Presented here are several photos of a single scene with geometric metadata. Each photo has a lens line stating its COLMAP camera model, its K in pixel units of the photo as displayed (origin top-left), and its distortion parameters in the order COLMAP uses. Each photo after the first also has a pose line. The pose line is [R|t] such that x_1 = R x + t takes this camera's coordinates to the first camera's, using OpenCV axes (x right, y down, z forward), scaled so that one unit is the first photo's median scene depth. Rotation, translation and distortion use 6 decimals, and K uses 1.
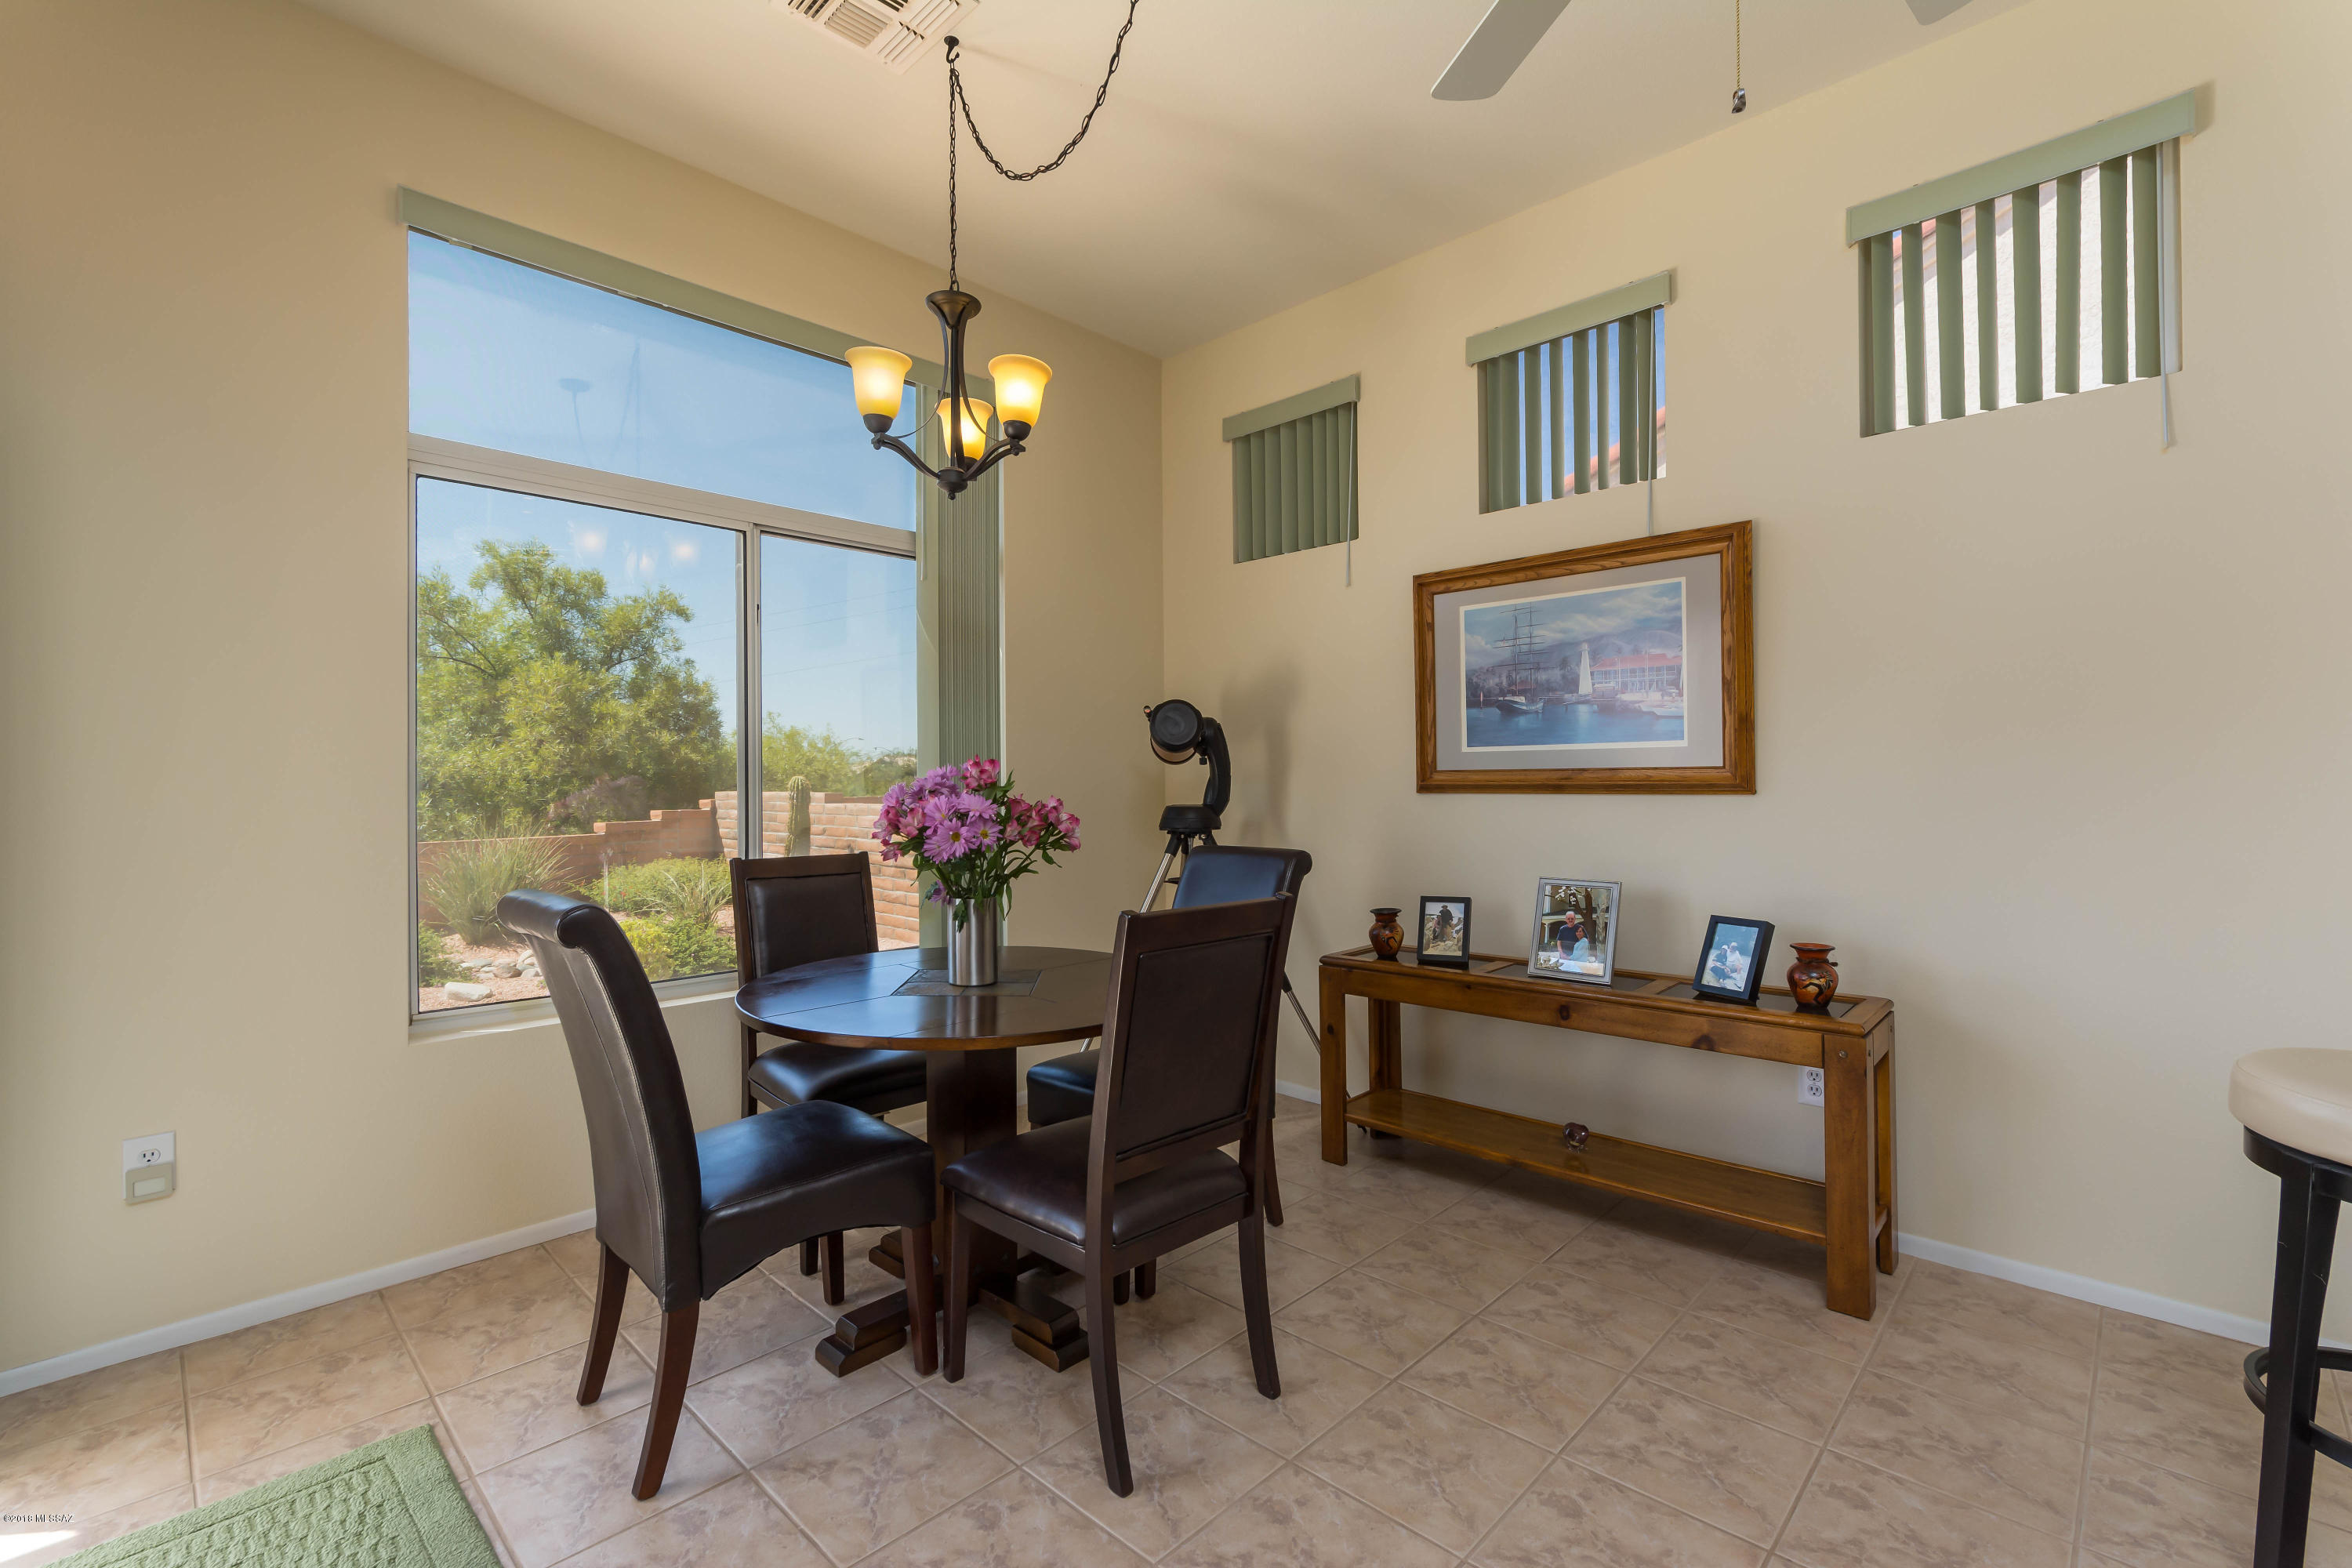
lens RADIAL K [[1021.9, 0, 1171.9], [0, 1021.9, 781.1], [0, 0, 1]] dist [-0.006157, 0.003597]
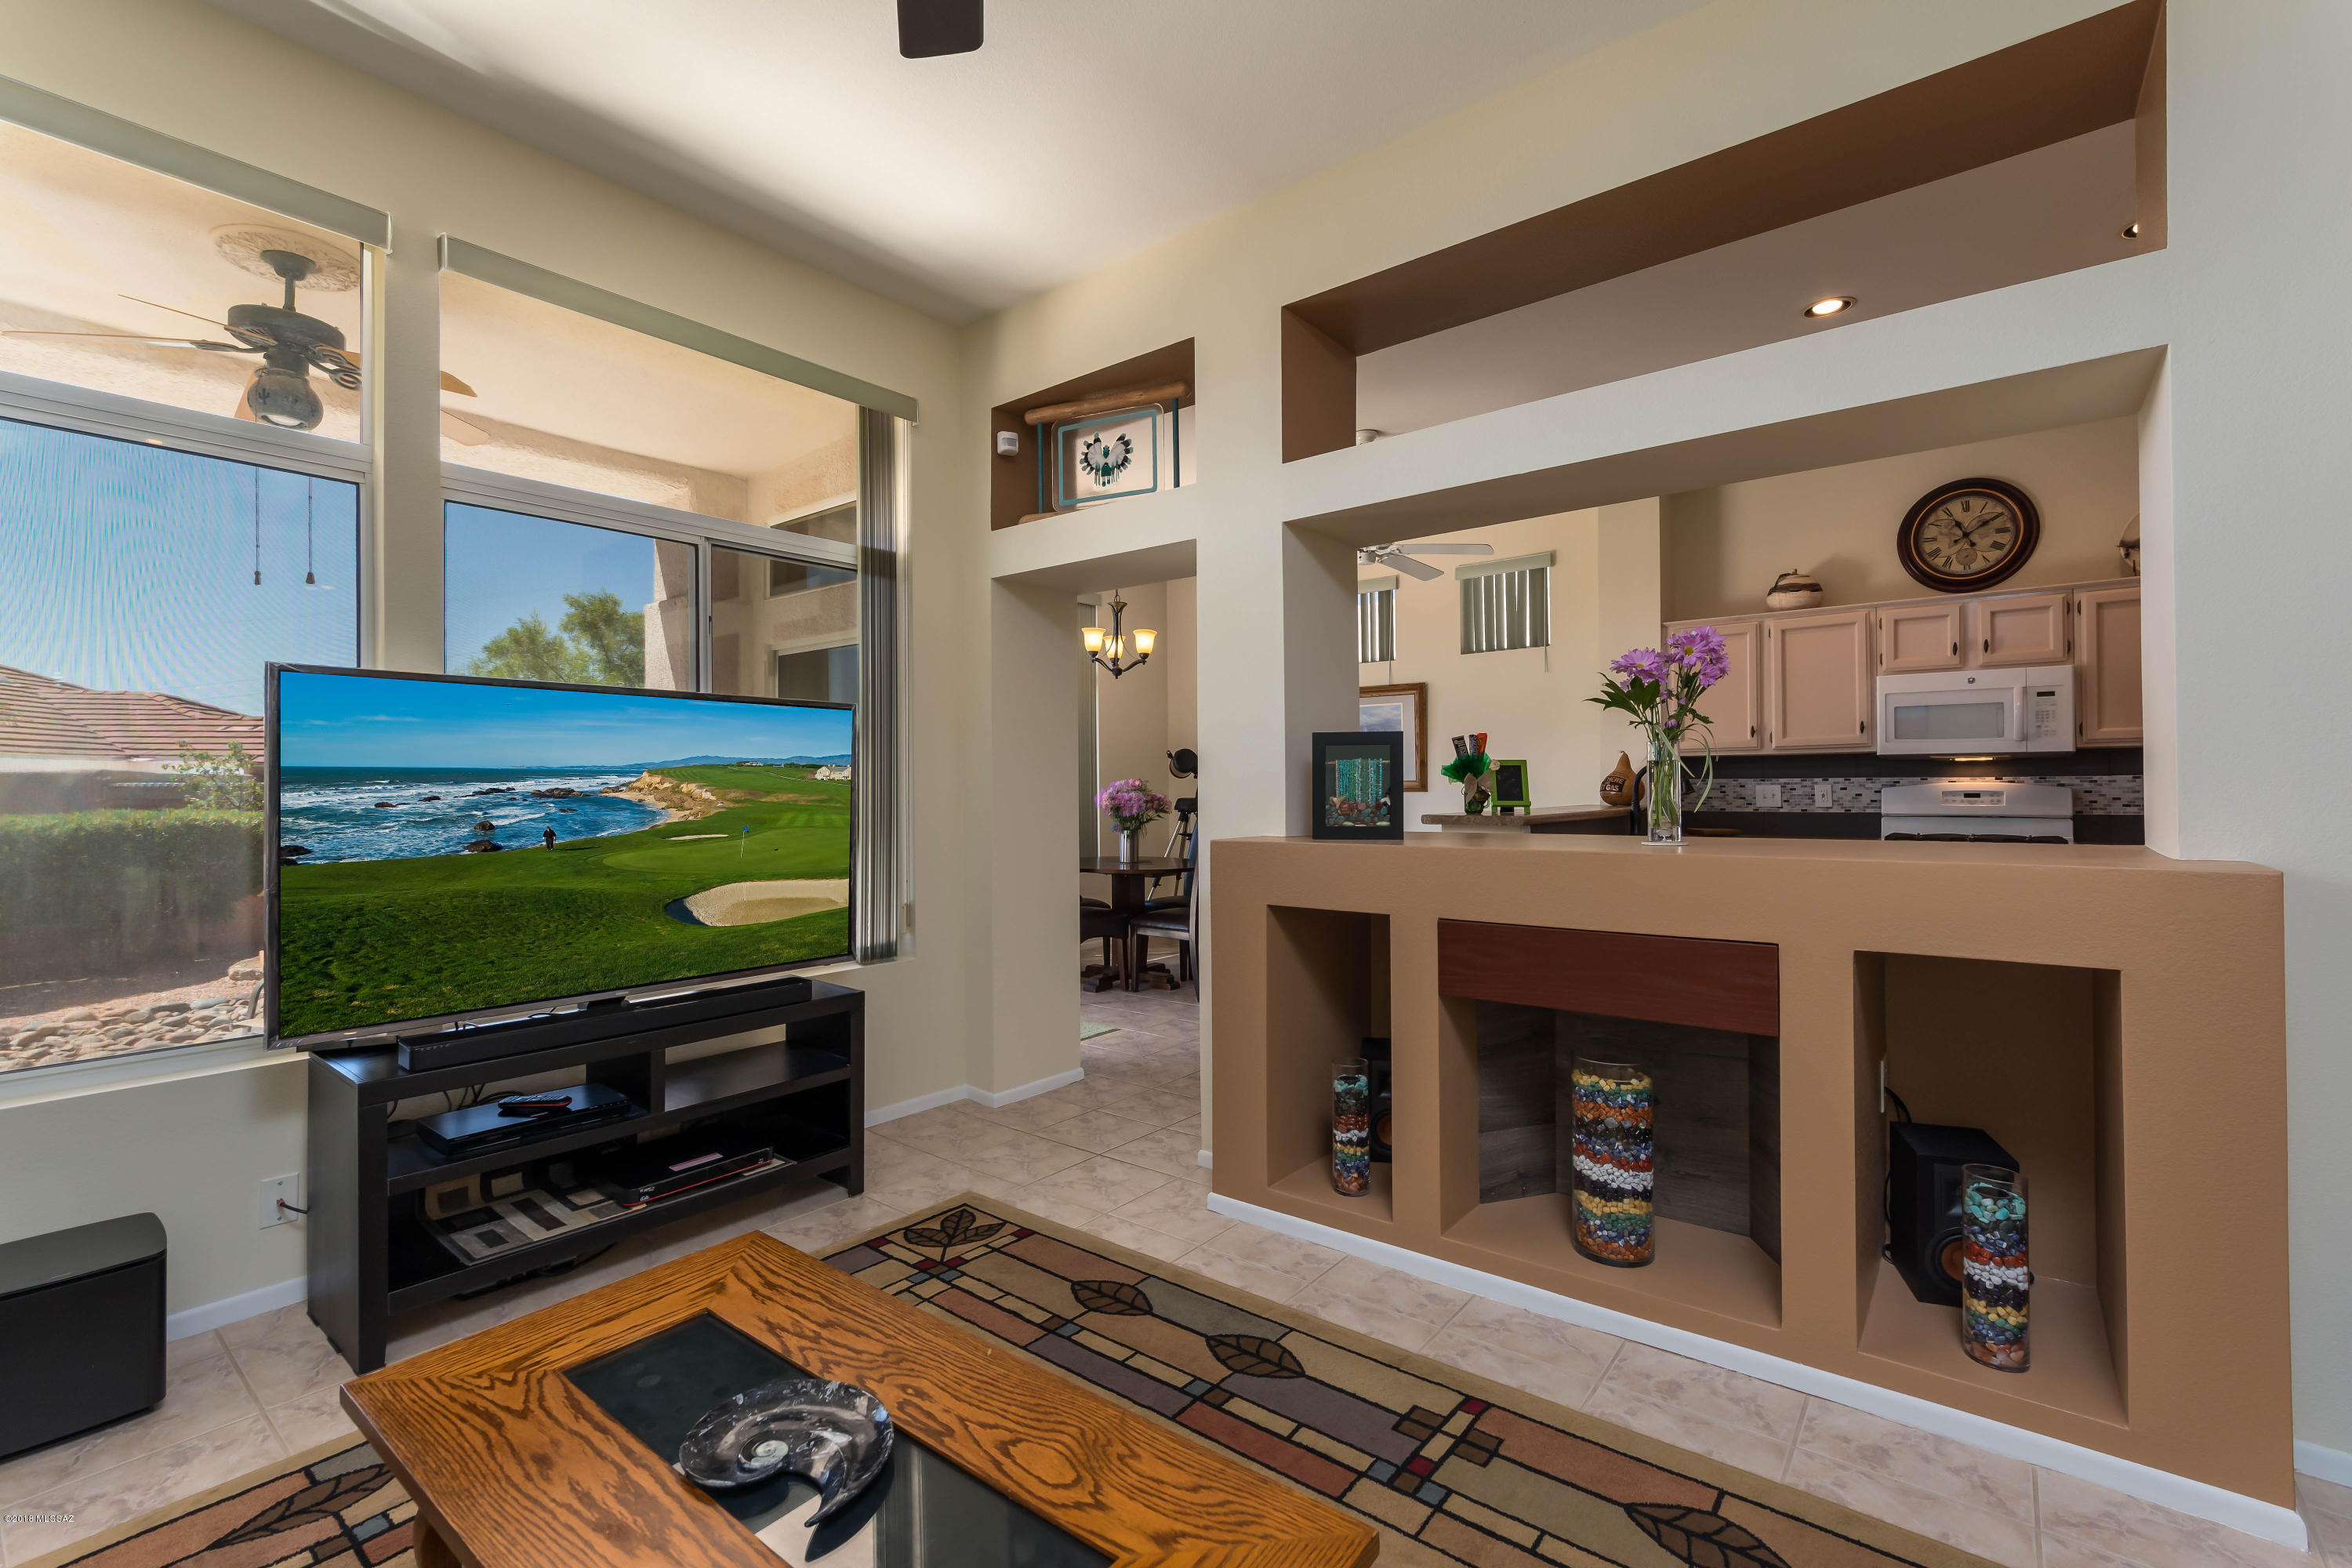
lens RADIAL K [[1021.9, 0, 1184.3], [0, 1021.9, 786.4], [0, 0, 1]] dist [-0.006157, 0.003597]
pose [[0.995357, -0.002867, 0.096208, -0.222136], [0.002302, 0.999979, 0.005986, -0.014354], [-0.096223, -0.005737, 0.995343, -1.221325]]
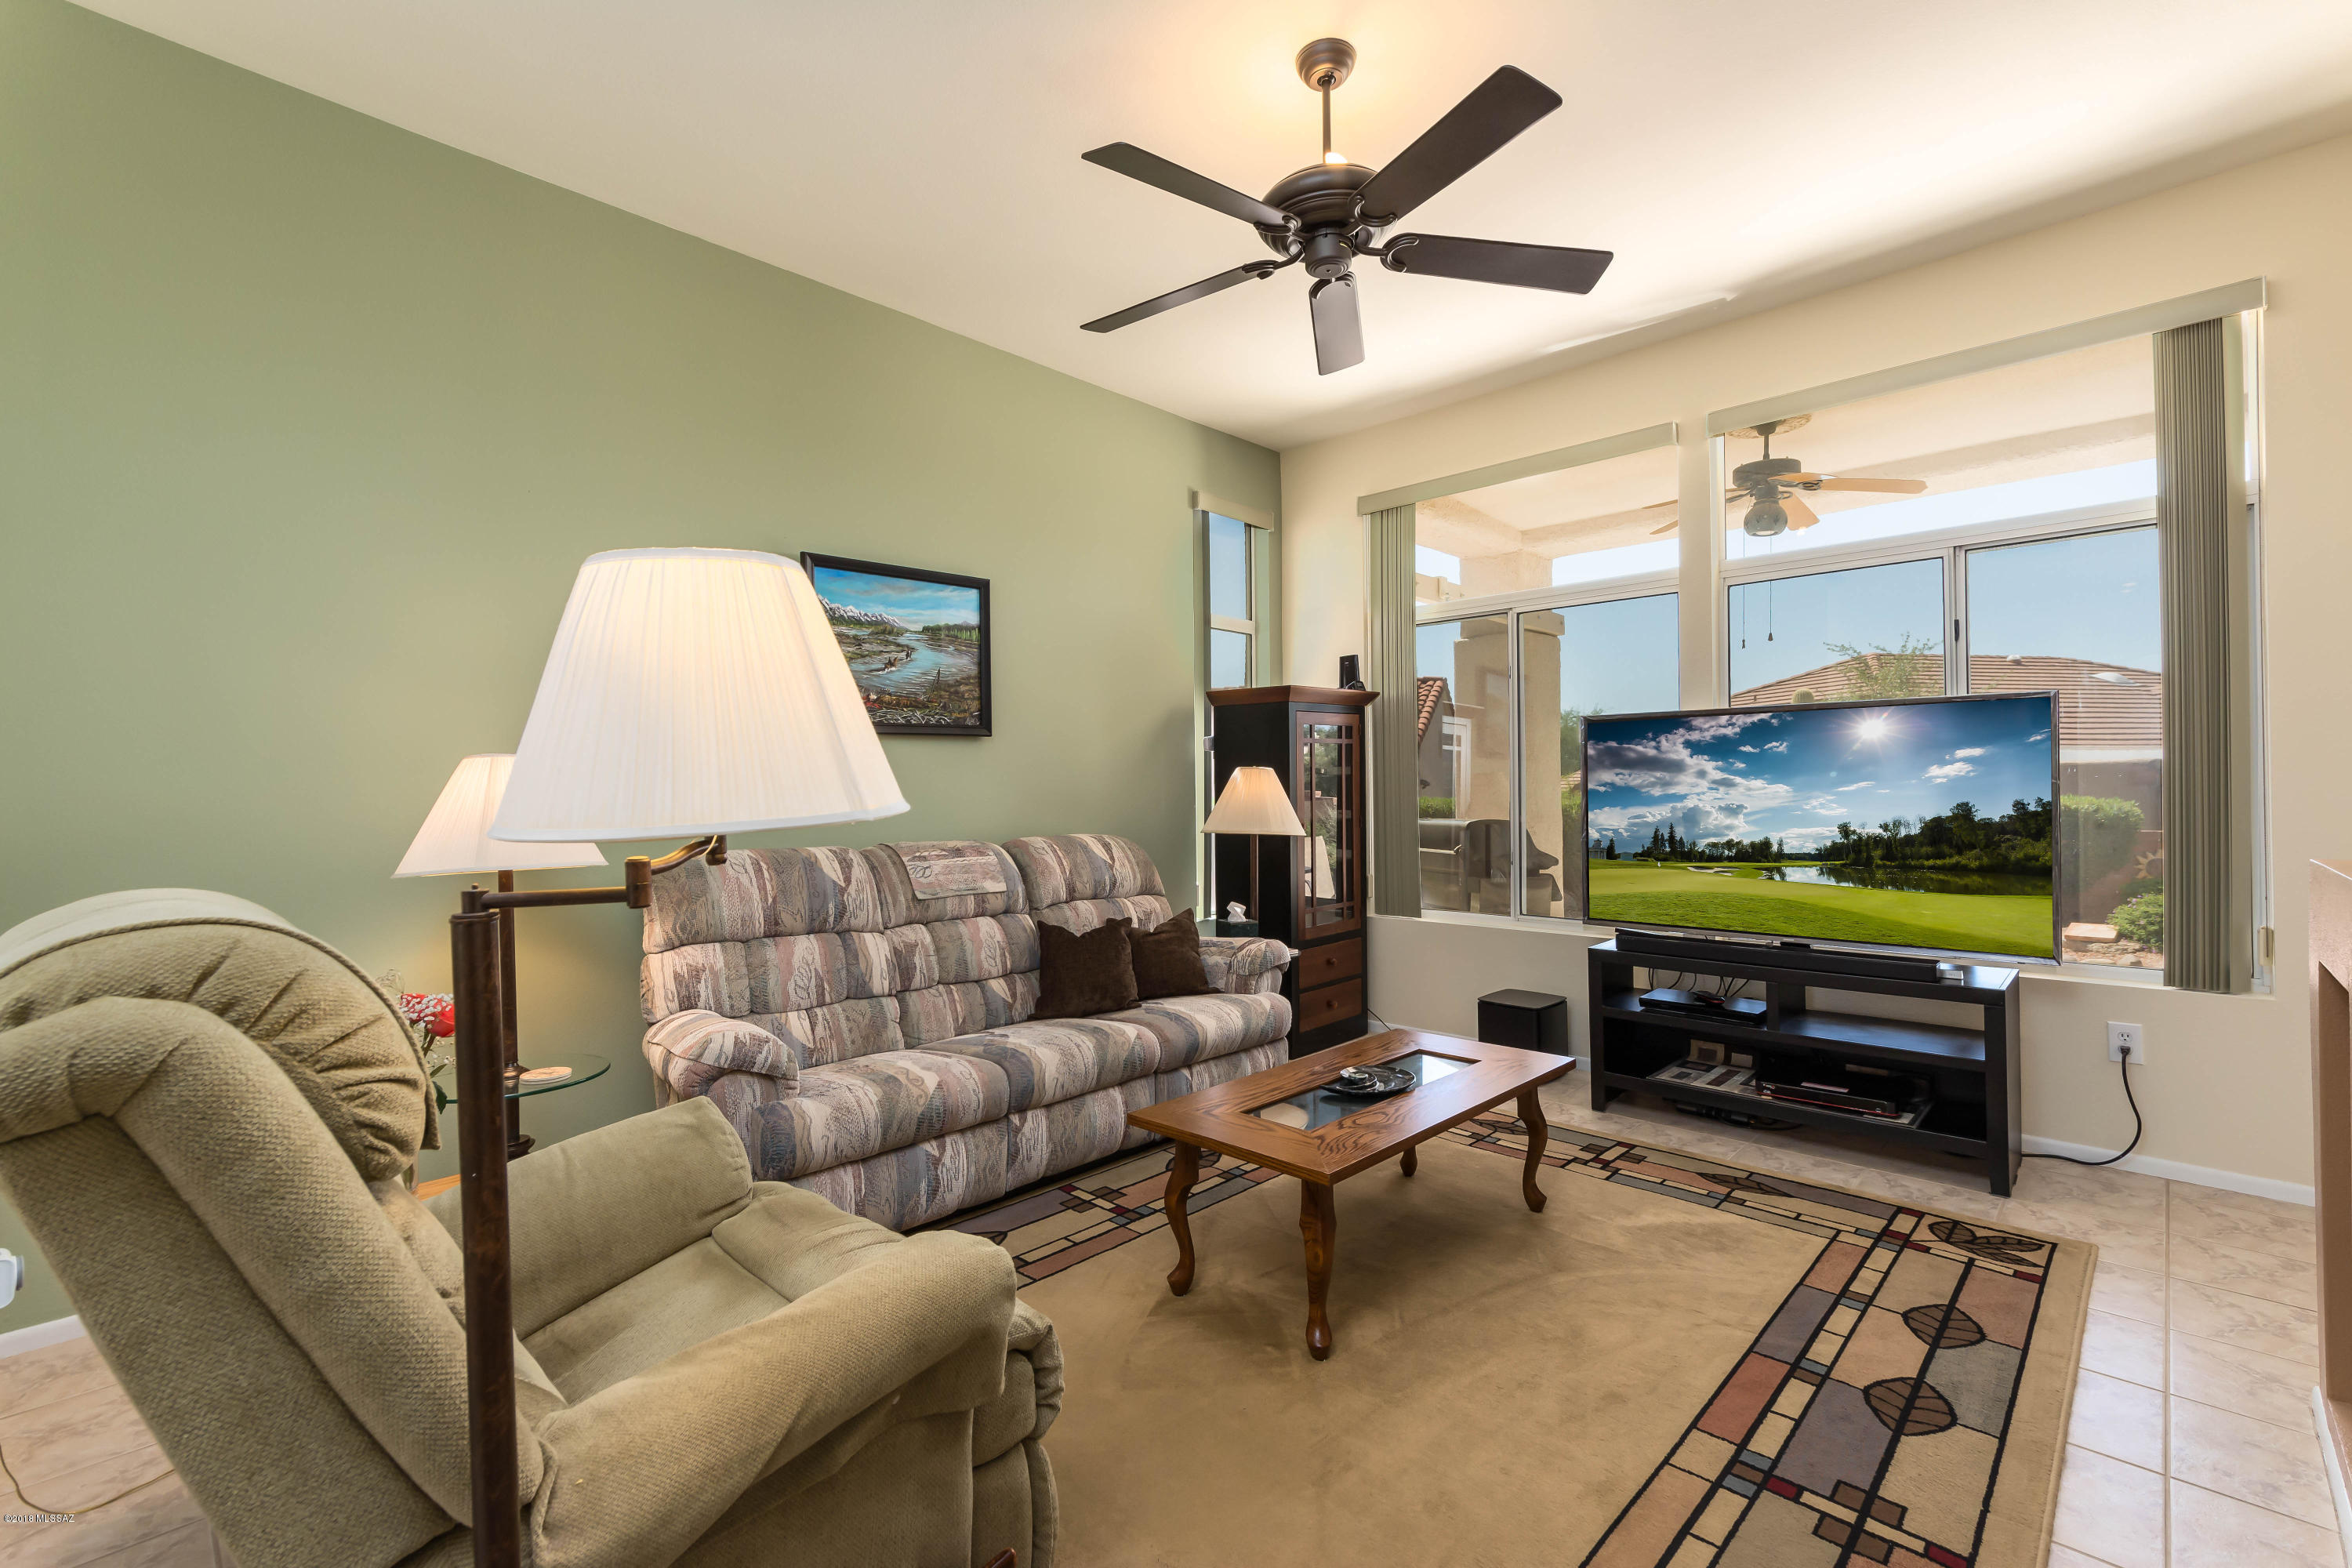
lens RADIAL K [[1021.9, 0, 1167.1], [0, 1021.9, 786.4], [0, 0, 1]] dist [-0.006157, 0.003597]
pose [[-0.009059, 0.000868, -0.999959, 0.490685], [0.016237, 0.999868, 0.000721, -0.016146], [0.999827, -0.016230, -0.009072, -0.999149]]
